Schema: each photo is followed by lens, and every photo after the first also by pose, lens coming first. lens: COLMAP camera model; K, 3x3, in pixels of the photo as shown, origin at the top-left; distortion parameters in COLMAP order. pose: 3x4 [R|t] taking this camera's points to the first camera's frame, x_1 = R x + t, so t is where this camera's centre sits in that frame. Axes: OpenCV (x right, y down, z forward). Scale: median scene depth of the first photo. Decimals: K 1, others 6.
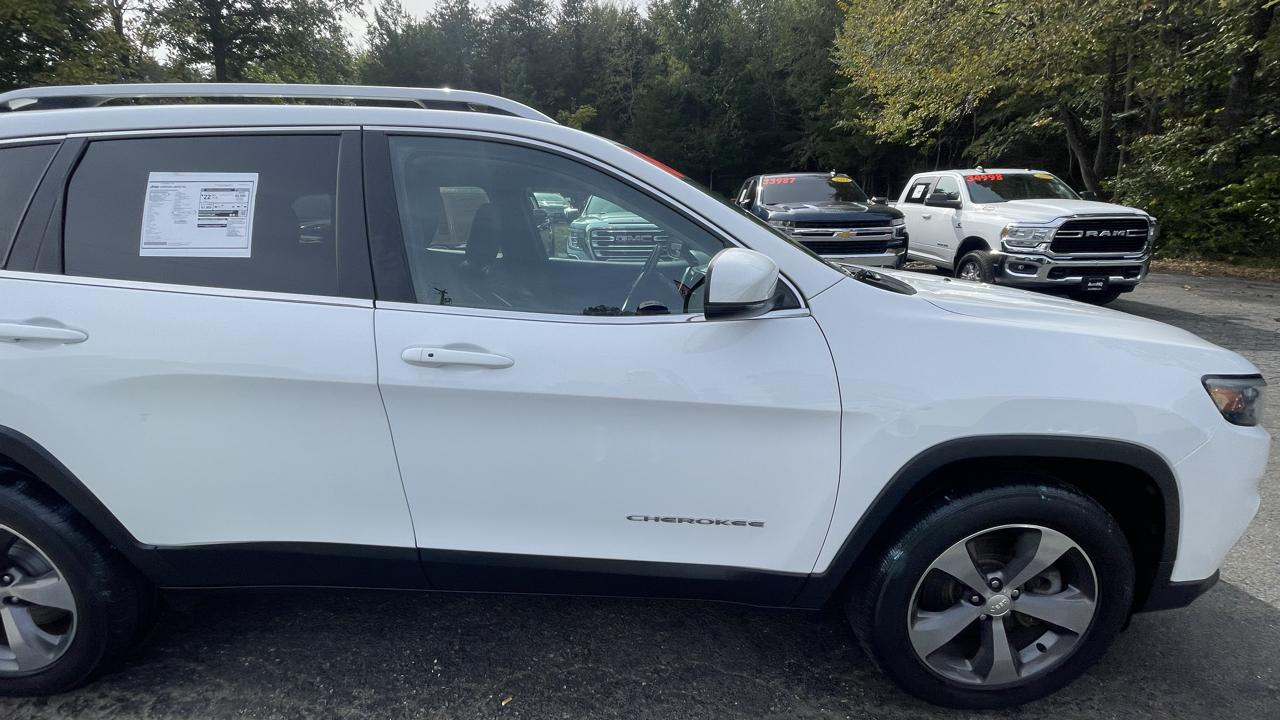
lens RADIAL K [[514.2, 0, 638.8], [0, 514.2, 357.8], [0, 0, 1]] dist [0.001210, -0.000556]
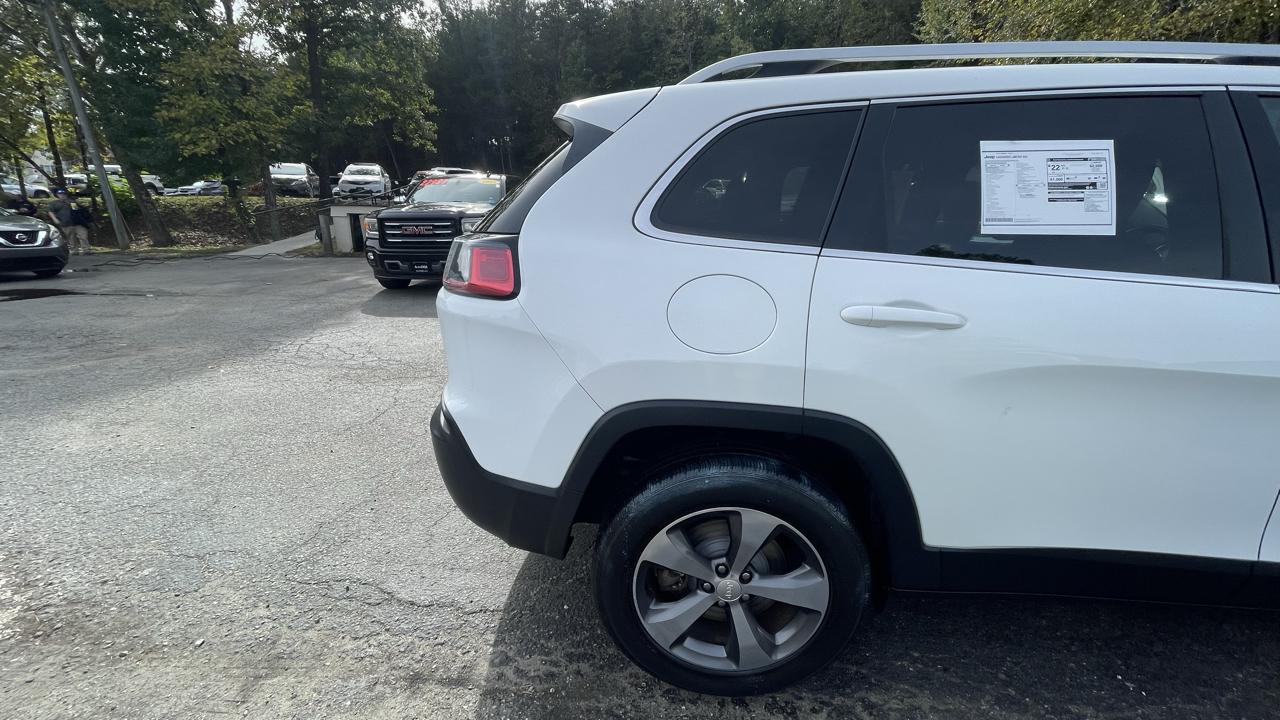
lens RADIAL K [[514.2, 0, 616.0], [0, 514.2, 358.2], [0, 0, 1]] dist [0.001210, -0.000556]
pose [[0.998145, 0.014034, -0.059248, -1.537640], [-0.012563, 0.999605, 0.025126, 0.007700], [0.059577, -0.024335, 0.997927, 0.046710]]
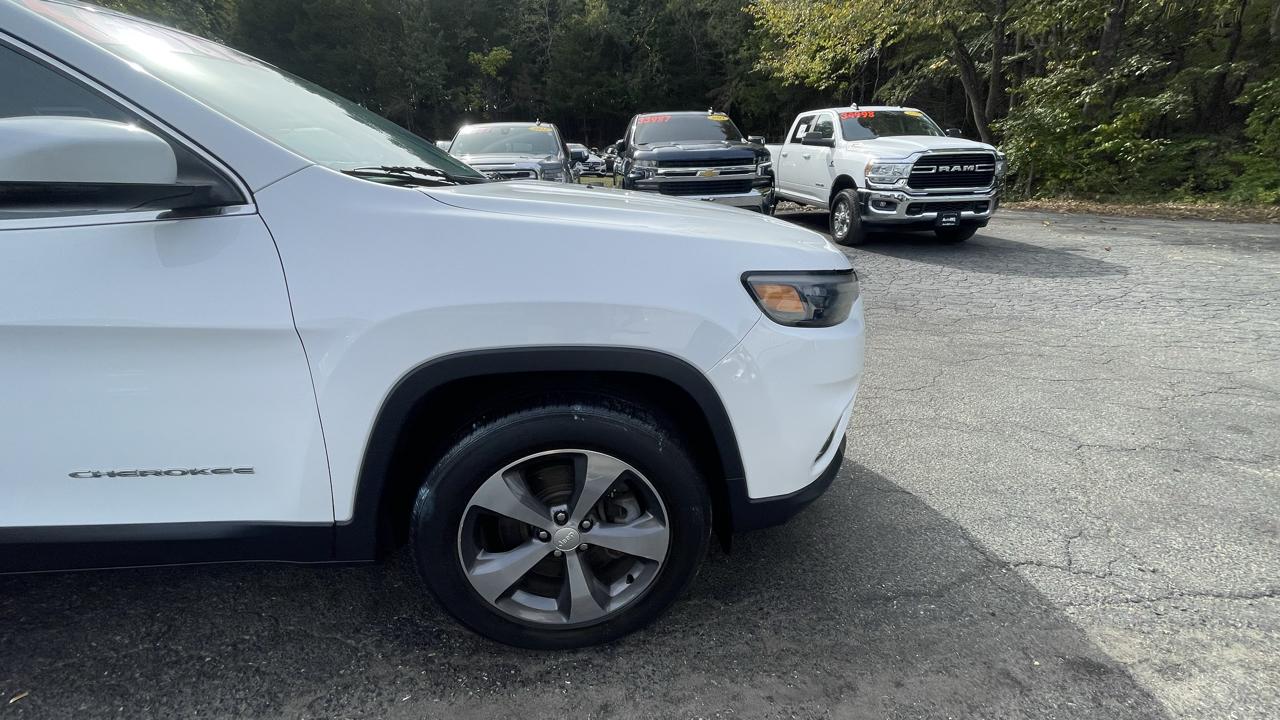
lens RADIAL K [[514.2, 0, 632.7], [0, 514.2, 355.9], [0, 0, 1]] dist [0.001210, -0.000556]
pose [[0.993970, -0.050071, 0.097554, 0.143531], [0.042059, 0.995701, 0.082521, 0.017259], [-0.101266, -0.077920, 0.991803, 0.021996]]
